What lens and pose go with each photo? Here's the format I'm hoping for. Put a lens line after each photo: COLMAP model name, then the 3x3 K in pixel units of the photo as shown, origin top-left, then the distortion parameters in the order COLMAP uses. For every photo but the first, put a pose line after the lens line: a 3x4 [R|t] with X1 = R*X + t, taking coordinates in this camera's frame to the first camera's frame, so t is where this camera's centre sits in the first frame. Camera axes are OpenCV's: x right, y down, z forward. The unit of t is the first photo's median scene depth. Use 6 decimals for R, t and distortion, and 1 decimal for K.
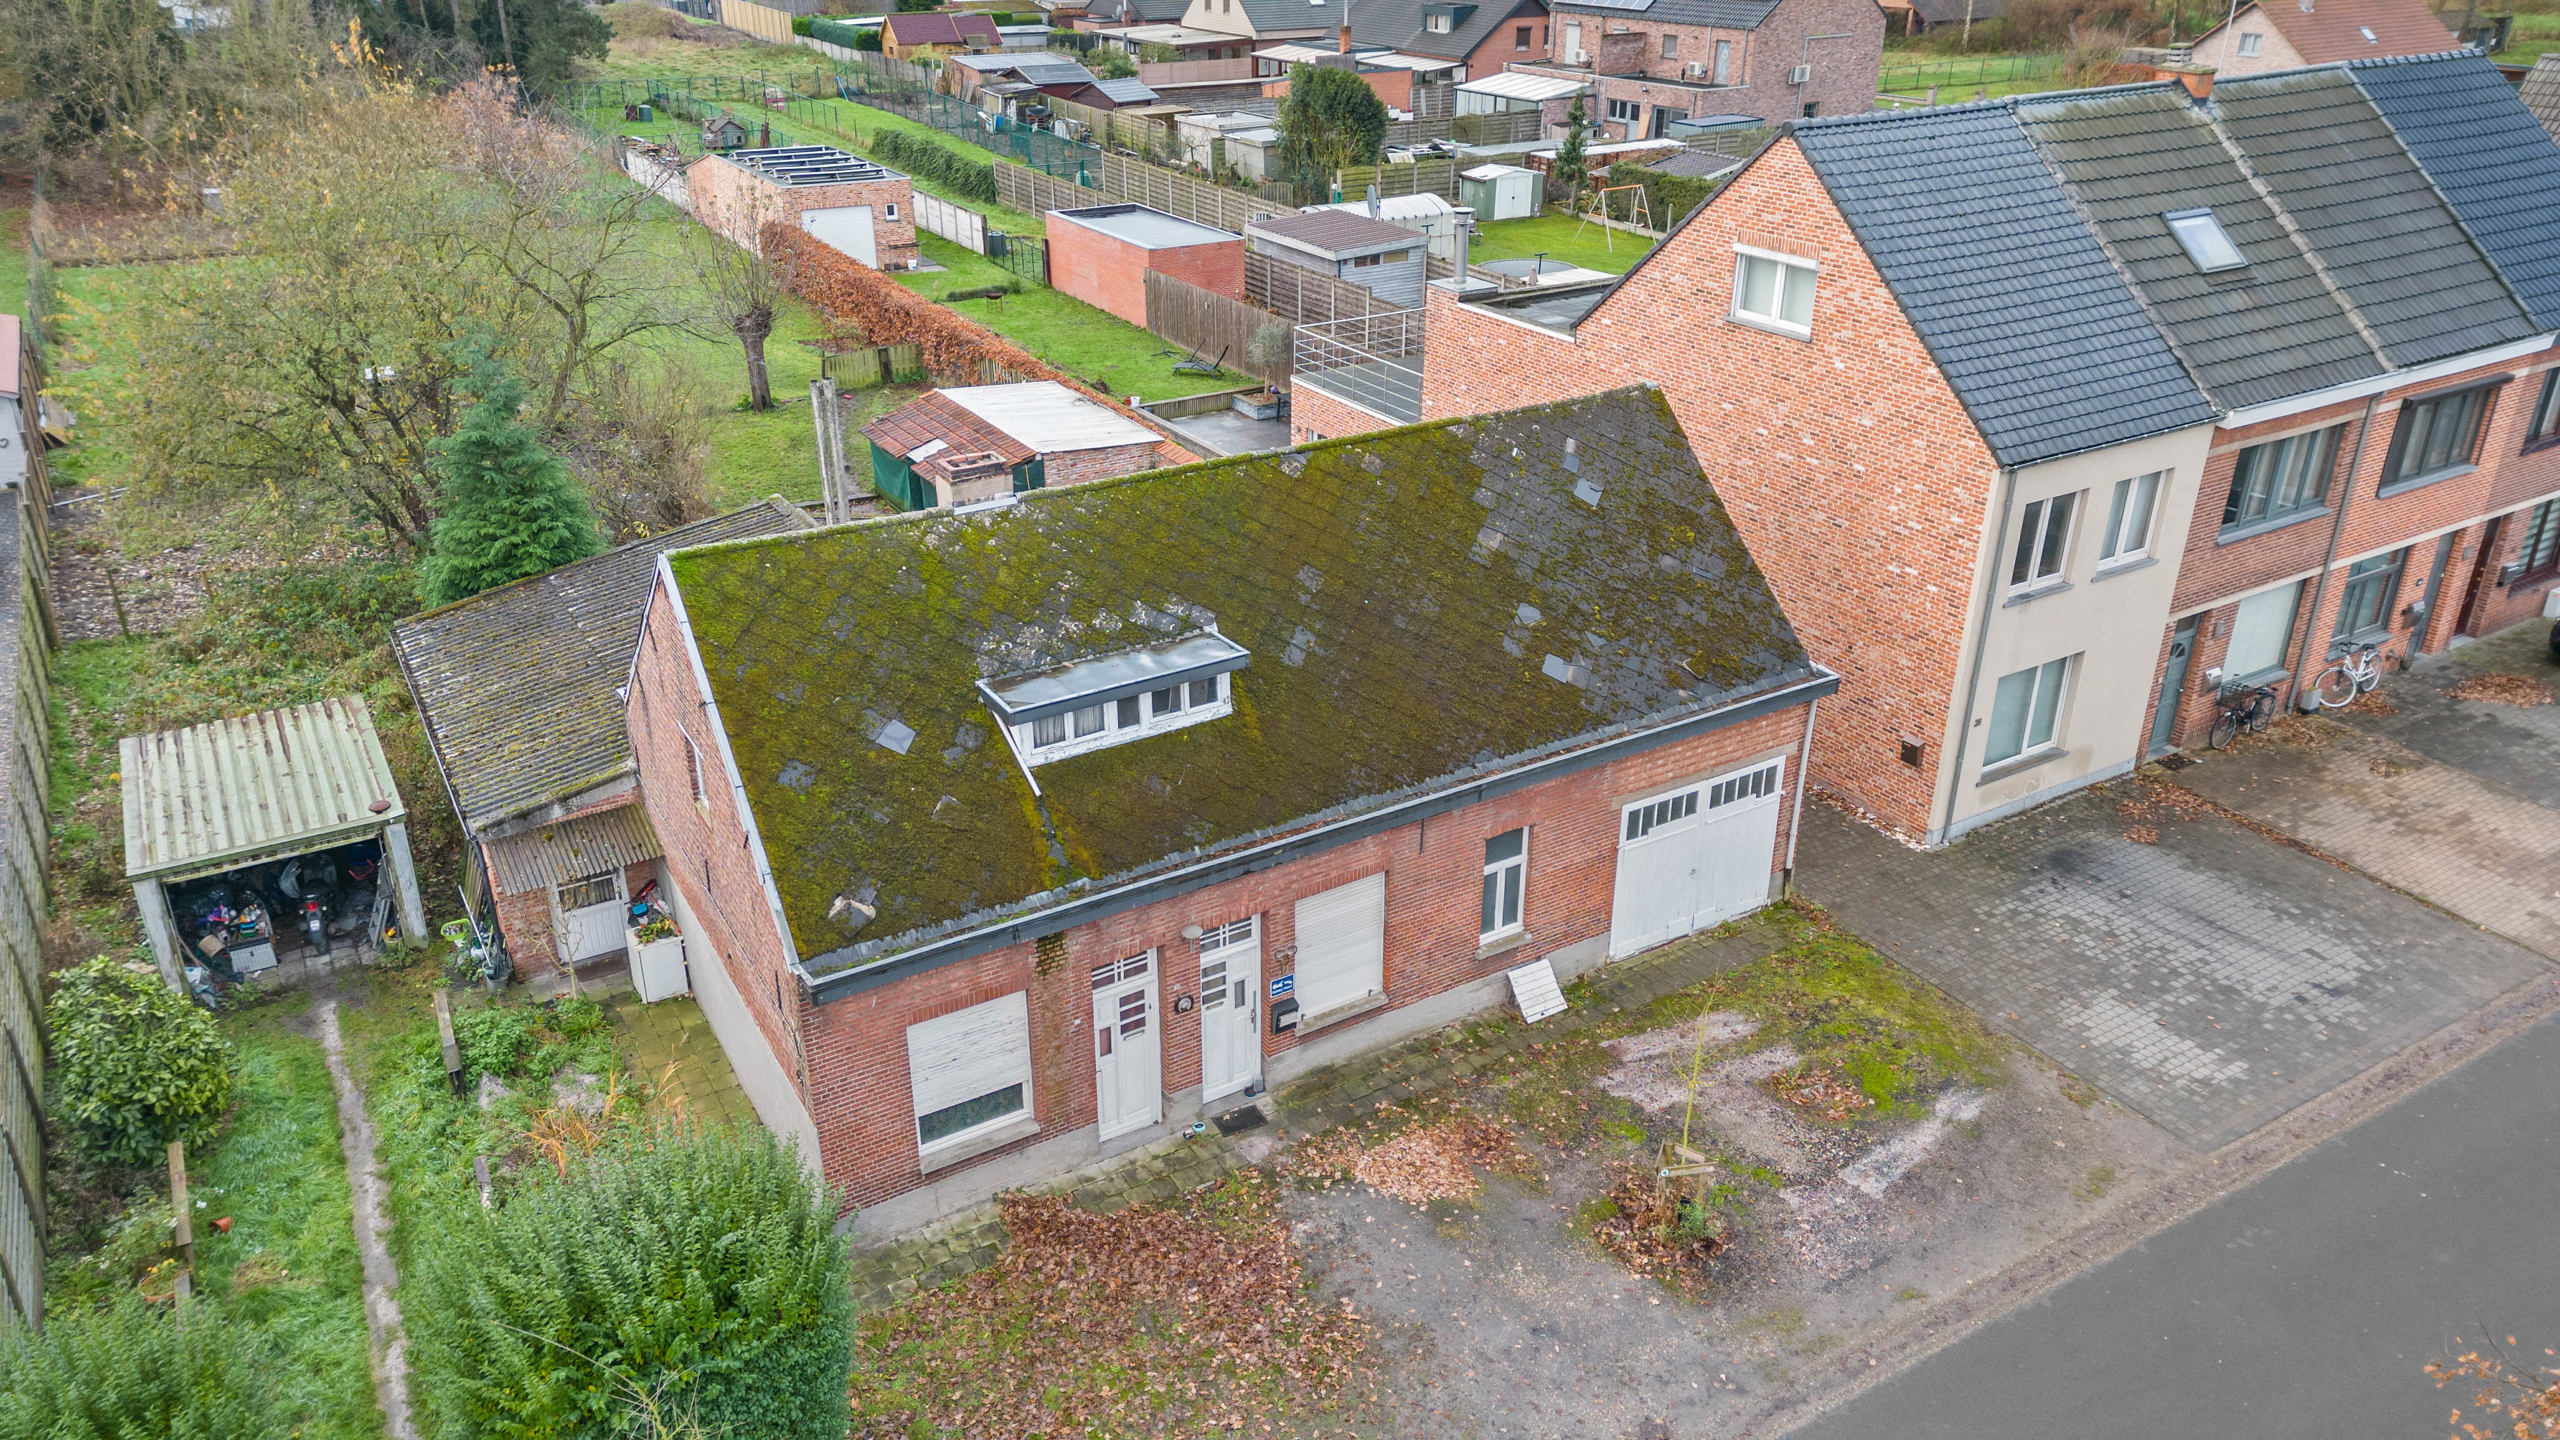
lens RADIAL K [[1776.1, 0, 1280.0], [0, 1776.1, 720.0], [0, 0, 1]] dist [0.077291, -0.072392]
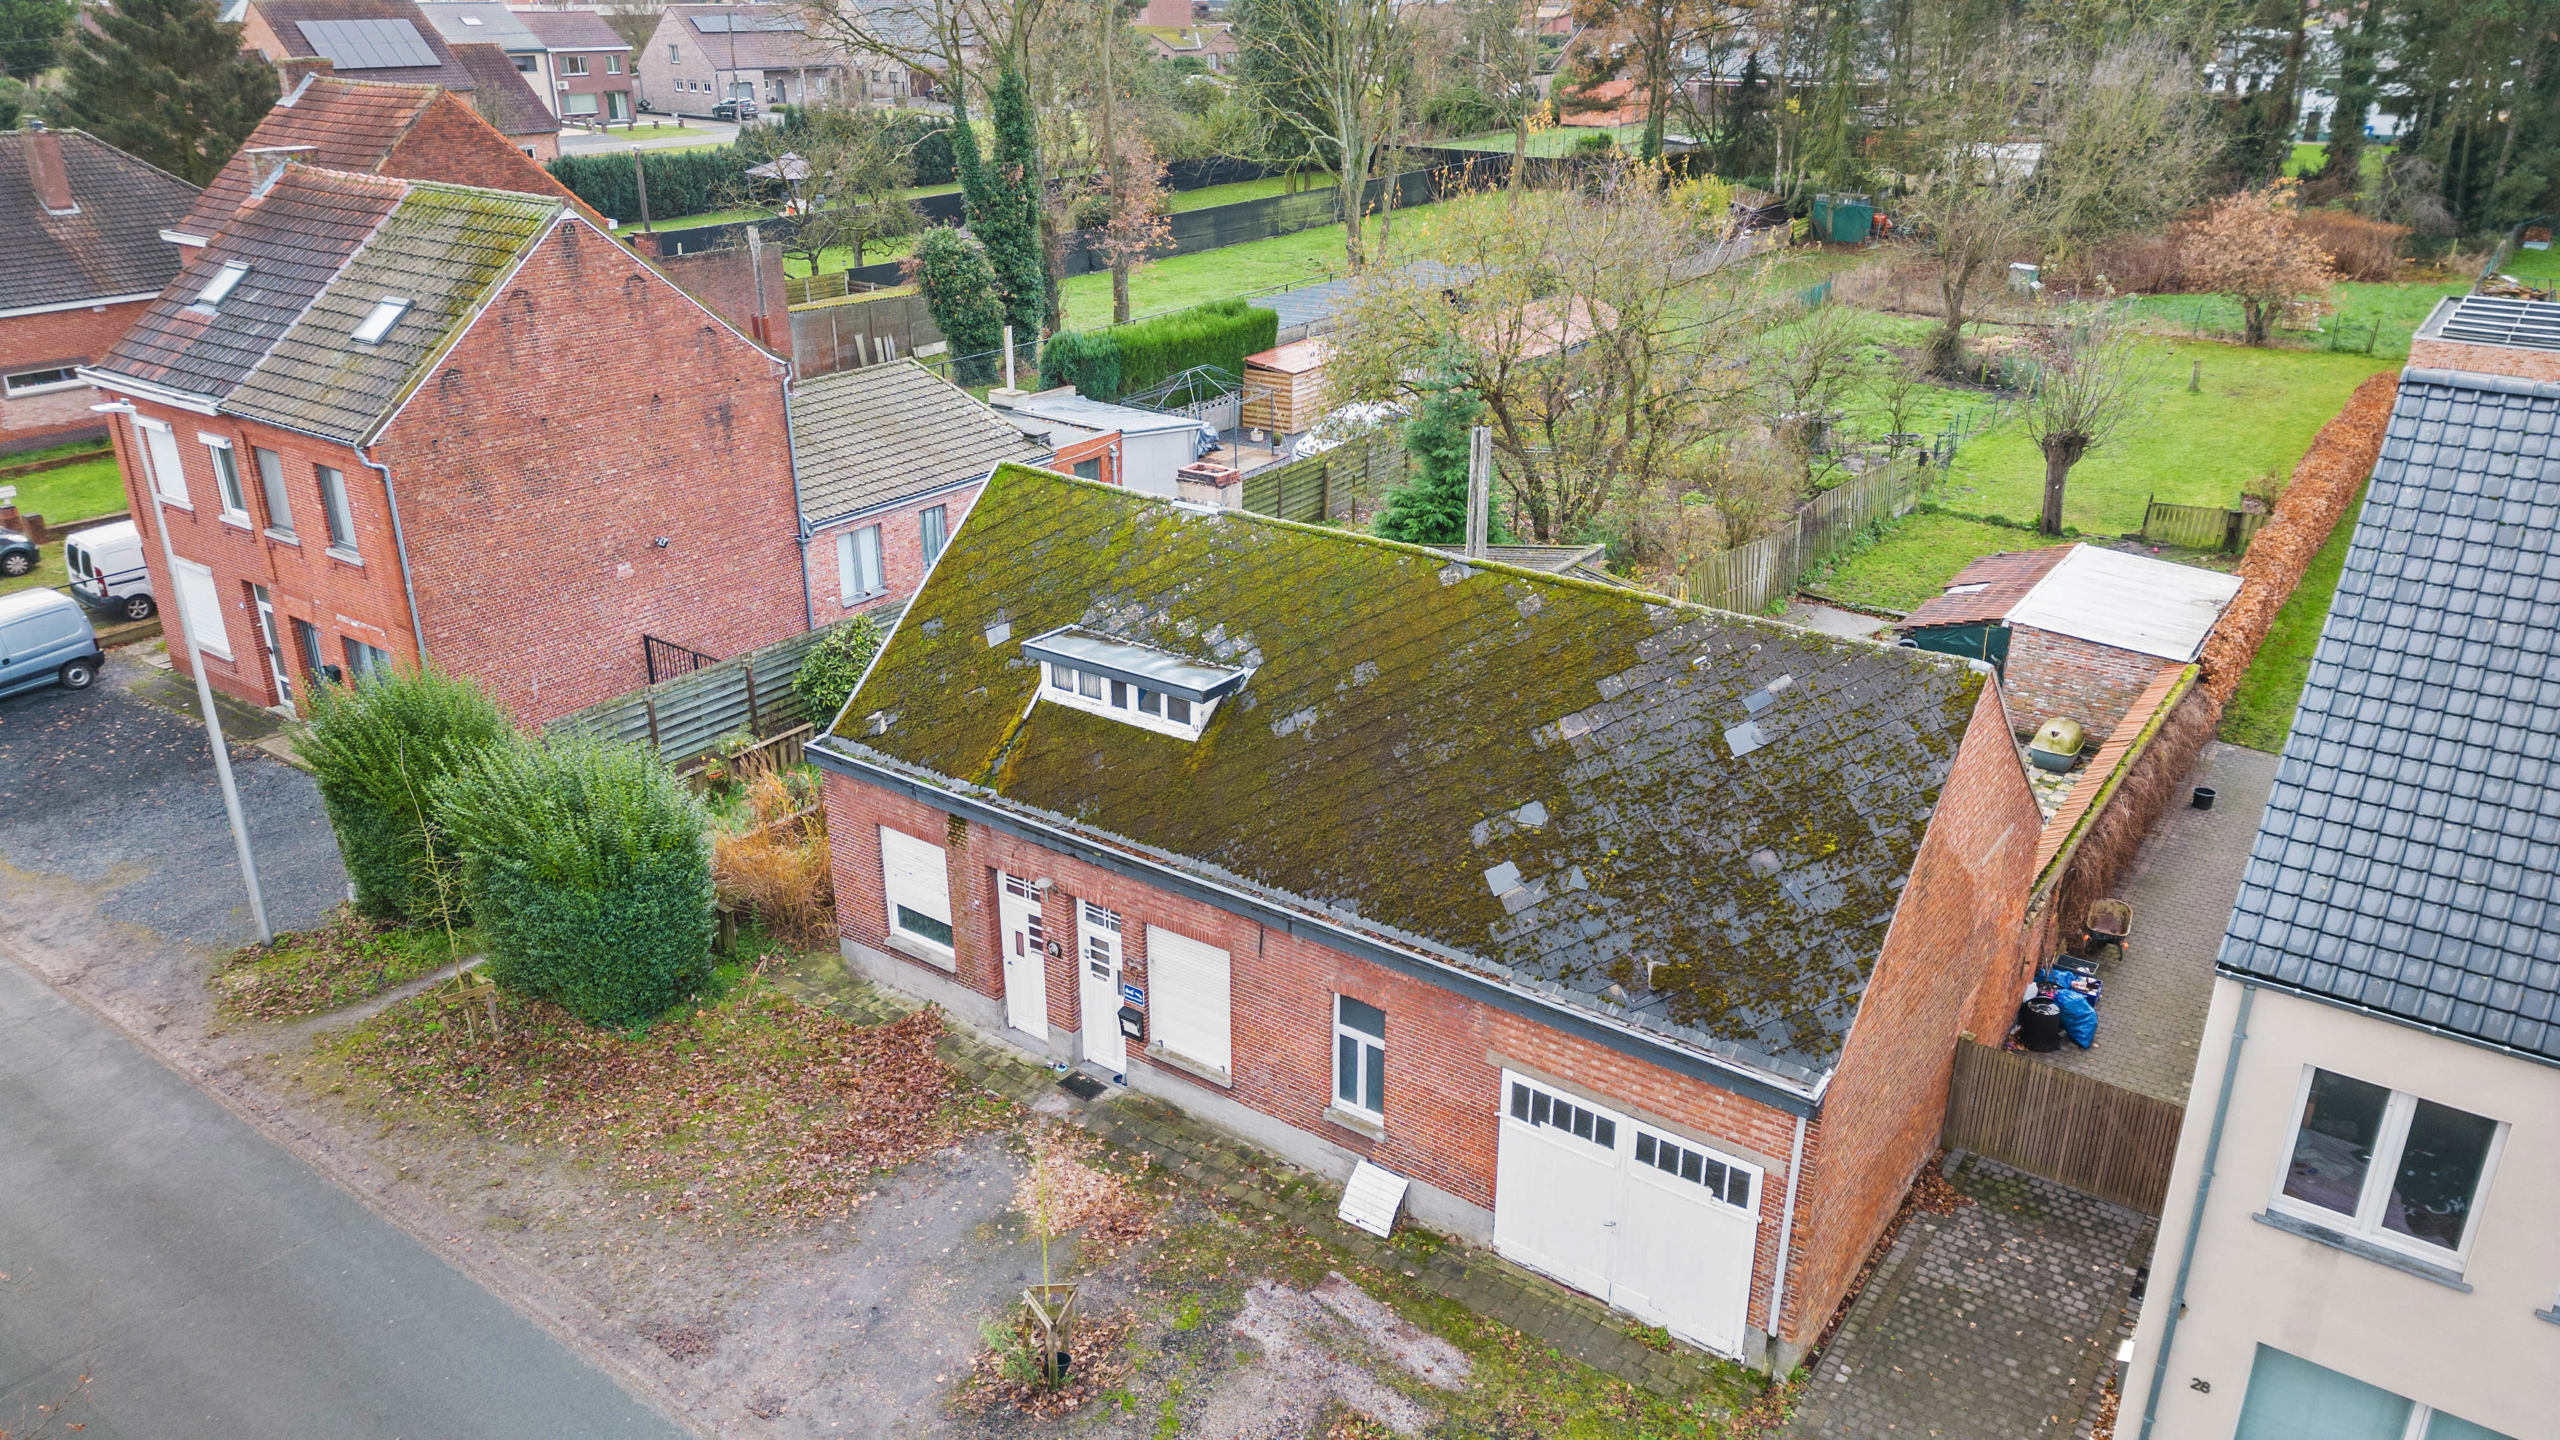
lens RADIAL K [[1776.1, 0, 1280.0], [0, 1776.1, 720.0], [0, 0, 1]] dist [0.077291, -0.072392]
pose [[0.388039, 0.354822, -0.850604, 0.374727], [-0.398371, 0.896825, 0.192368, -0.100898], [0.831099, 0.264210, 0.489354, 0.216113]]
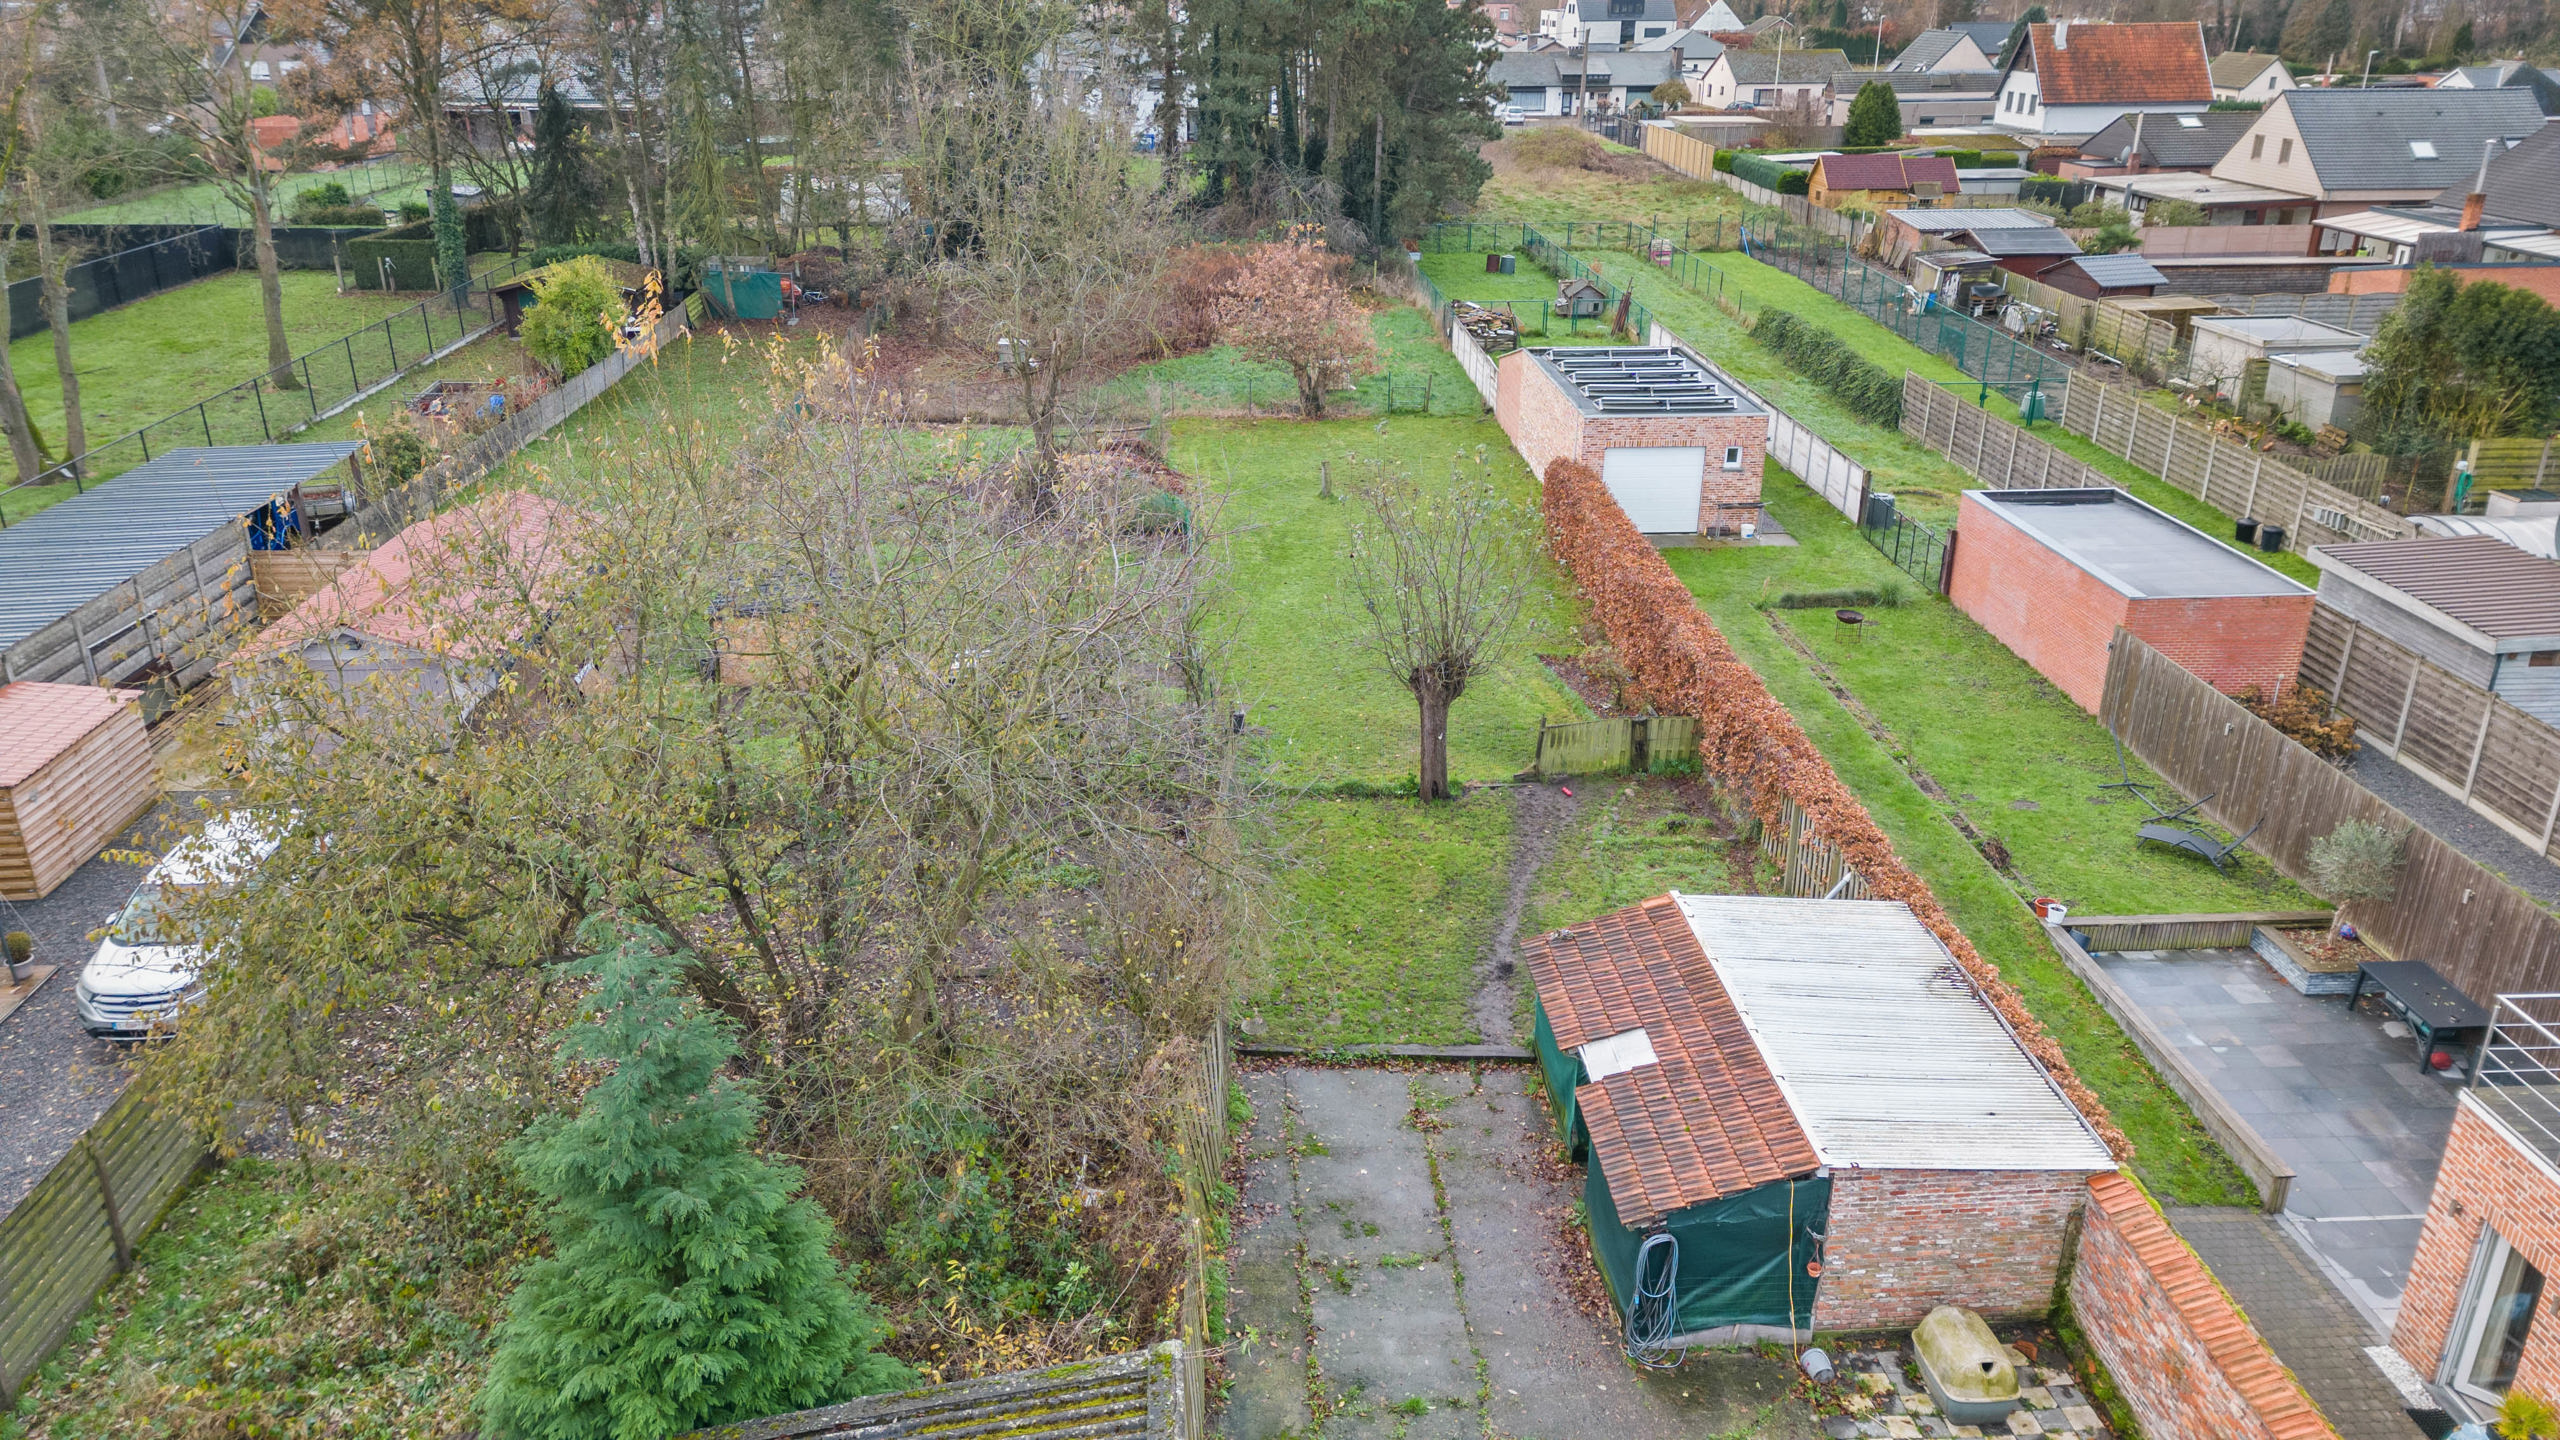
lens RADIAL K [[1776.1, 0, 1280.0], [0, 1776.1, 720.0], [0, 0, 1]] dist [0.077291, -0.072392]
pose [[0.879785, 0.182505, -0.438942, -0.057009], [-0.205629, 0.978616, -0.005255, -0.177526], [0.428597, 0.094882, 0.898500, 0.374999]]
